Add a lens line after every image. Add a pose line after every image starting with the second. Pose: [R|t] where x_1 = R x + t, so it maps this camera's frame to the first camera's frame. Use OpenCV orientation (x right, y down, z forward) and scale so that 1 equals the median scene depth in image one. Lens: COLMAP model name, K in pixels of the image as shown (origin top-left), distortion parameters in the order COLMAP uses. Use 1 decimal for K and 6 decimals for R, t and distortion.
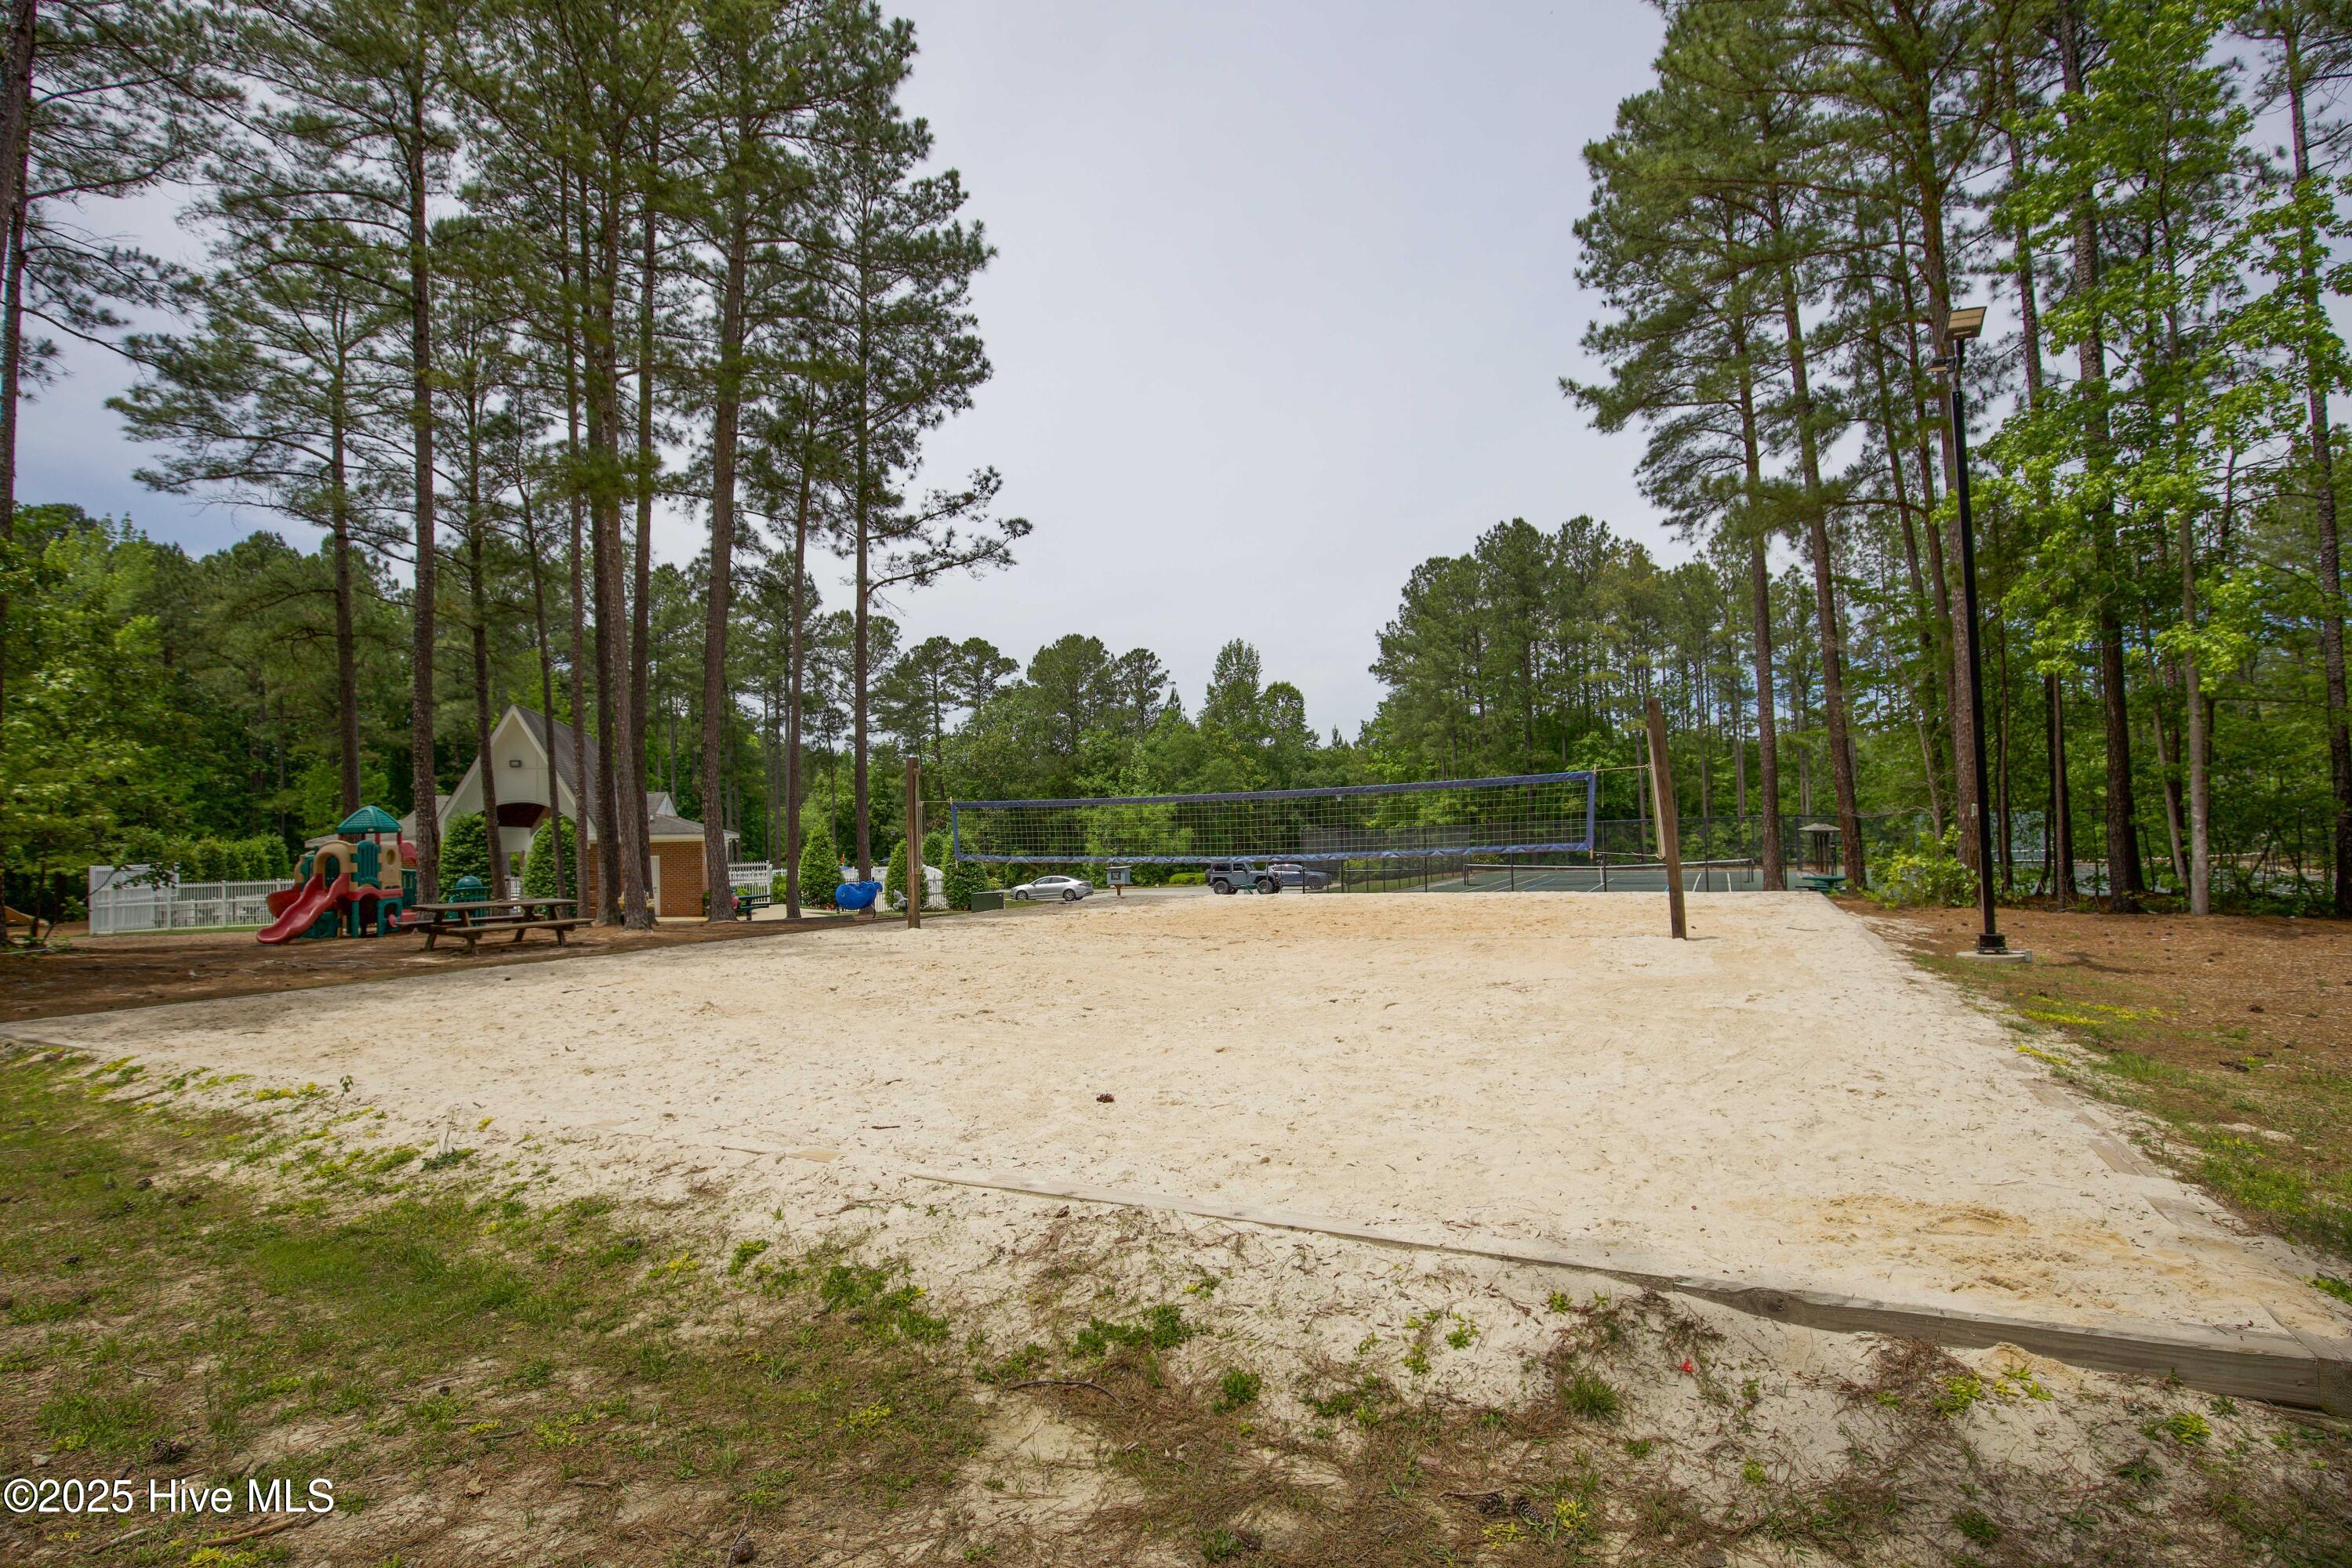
lens RADIAL K [[1103.3, 0, 1174.3], [0, 1103.3, 759.2], [0, 0, 1]] dist [-0.038423, 0.008216]
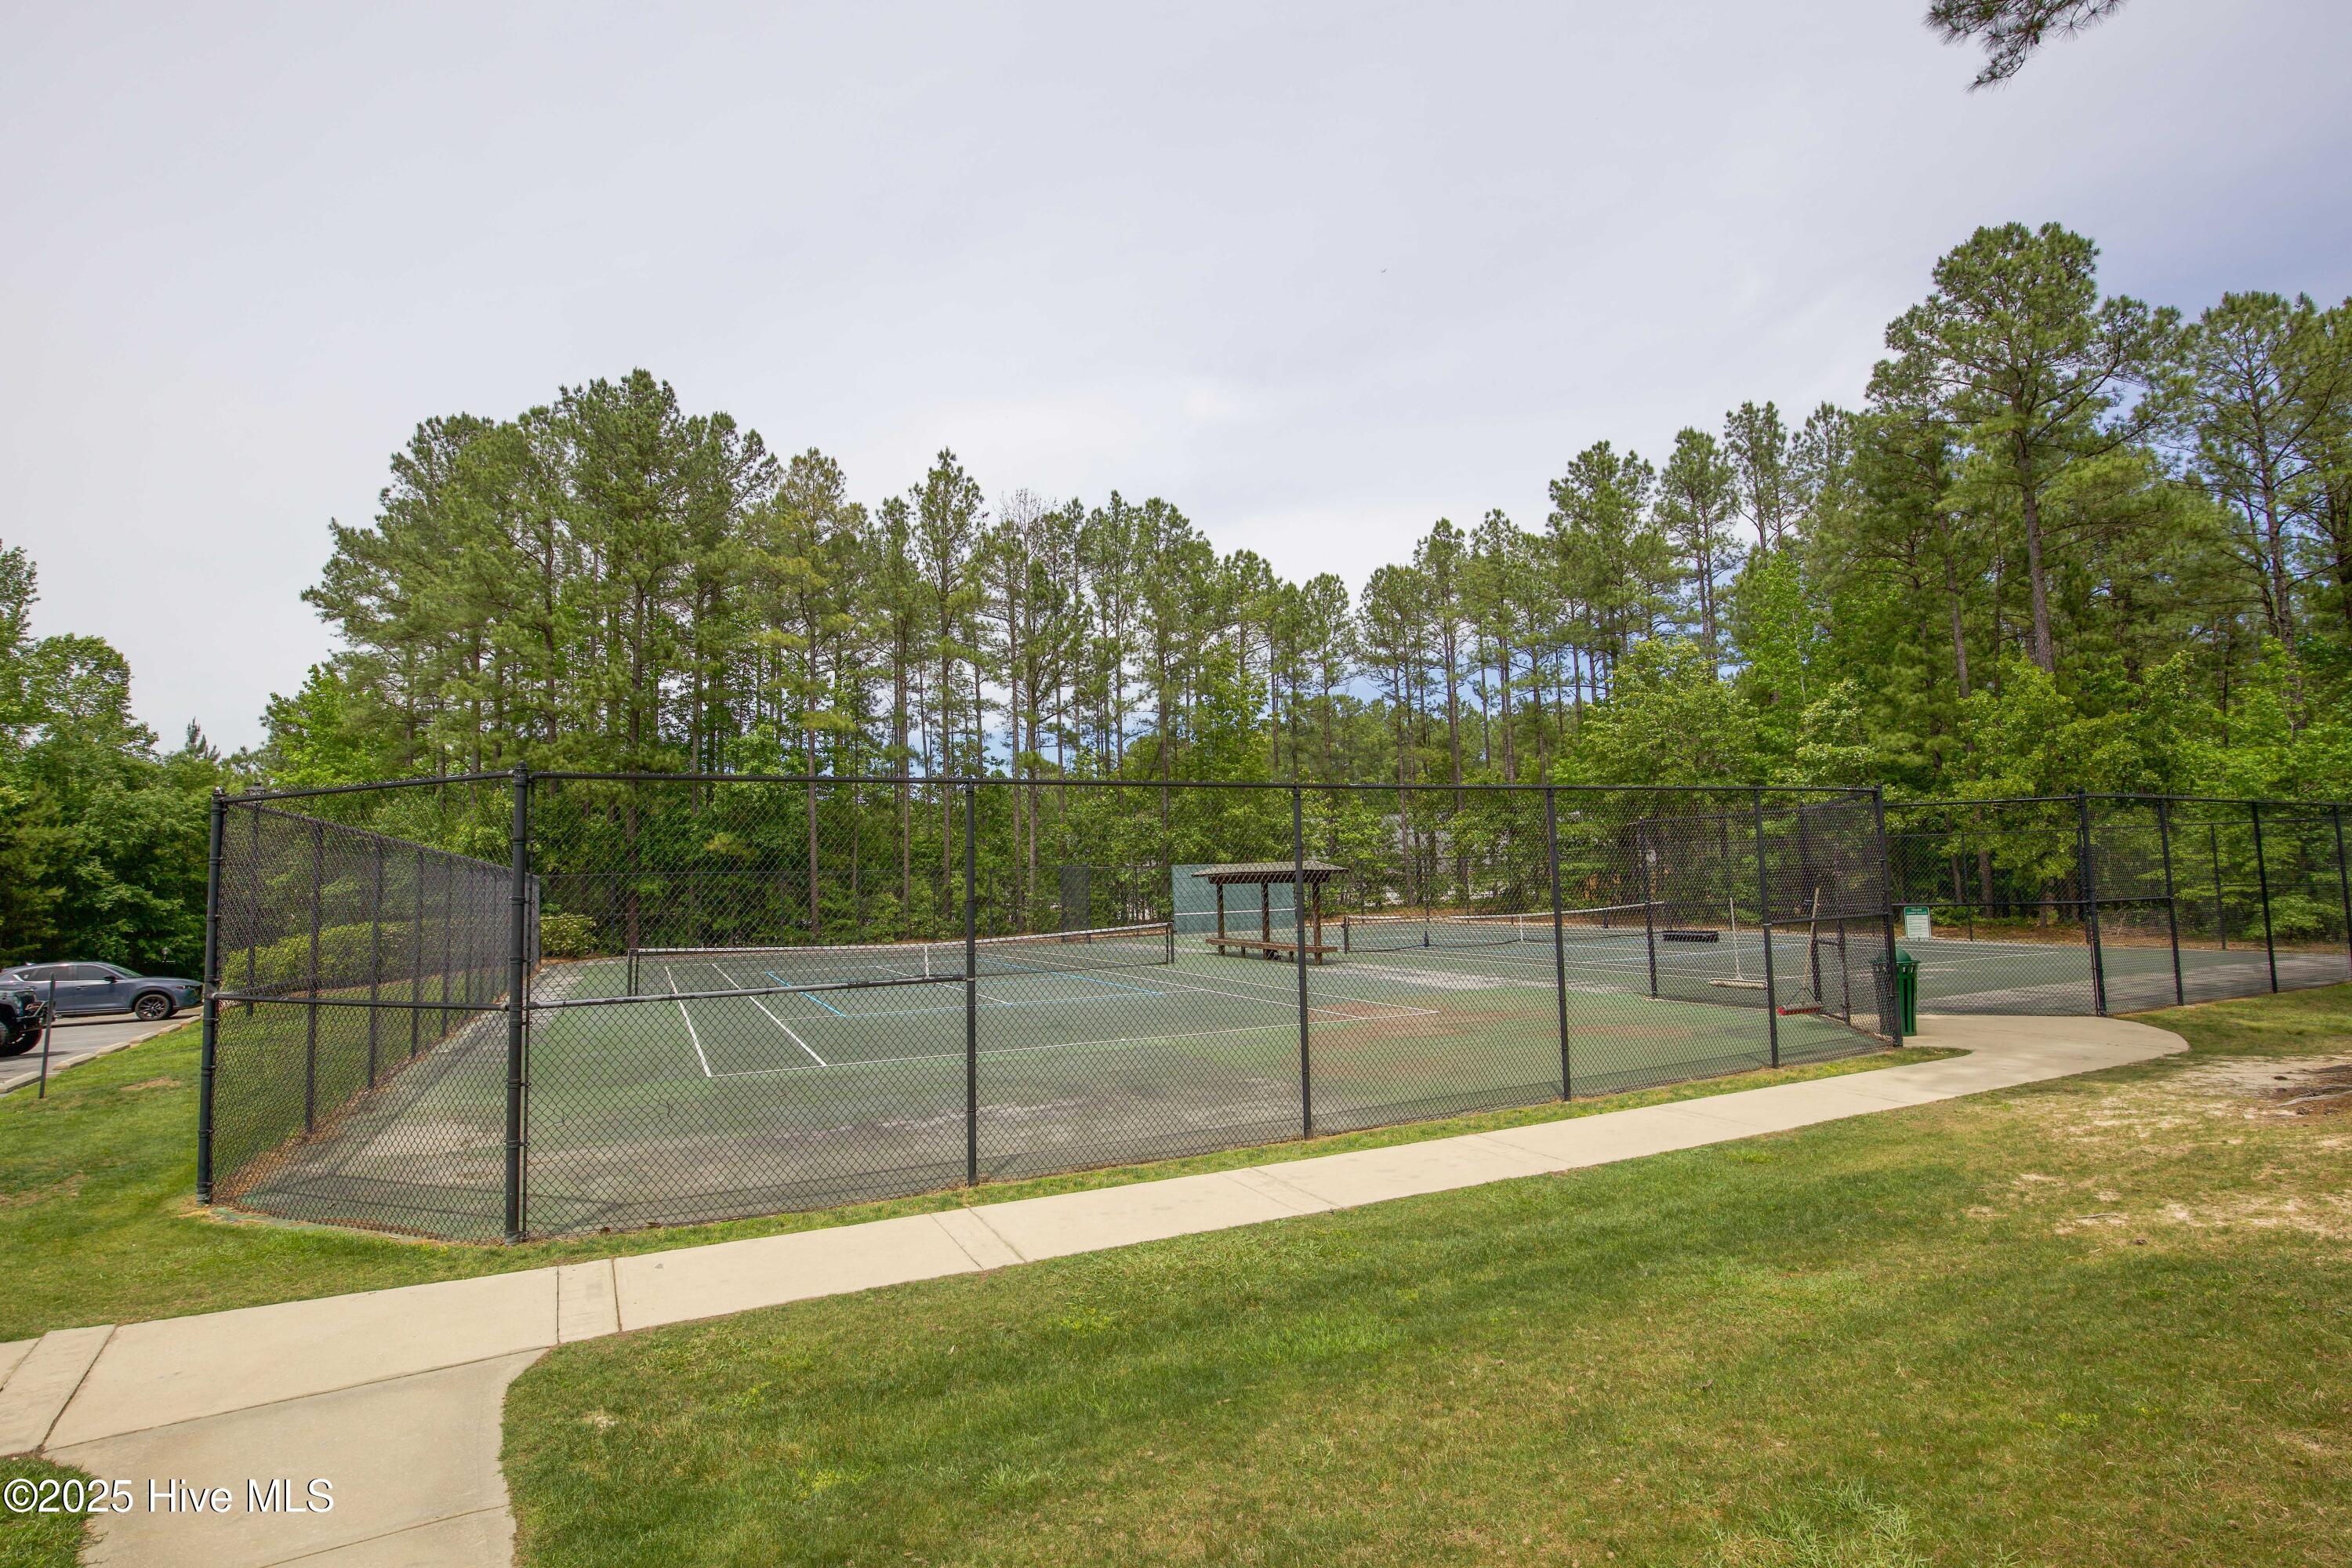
lens RADIAL K [[1134.6, 0, 1176.0], [0, 1134.6, 784.0], [0, 0, 1]] dist [-0.039273, 0.010754]
pose [[0.631534, 0.065615, 0.772567, 0.021997], [-0.041045, 0.997845, -0.051196, 0.016898], [-0.774261, 0.000622, 0.632866, 0.230991]]
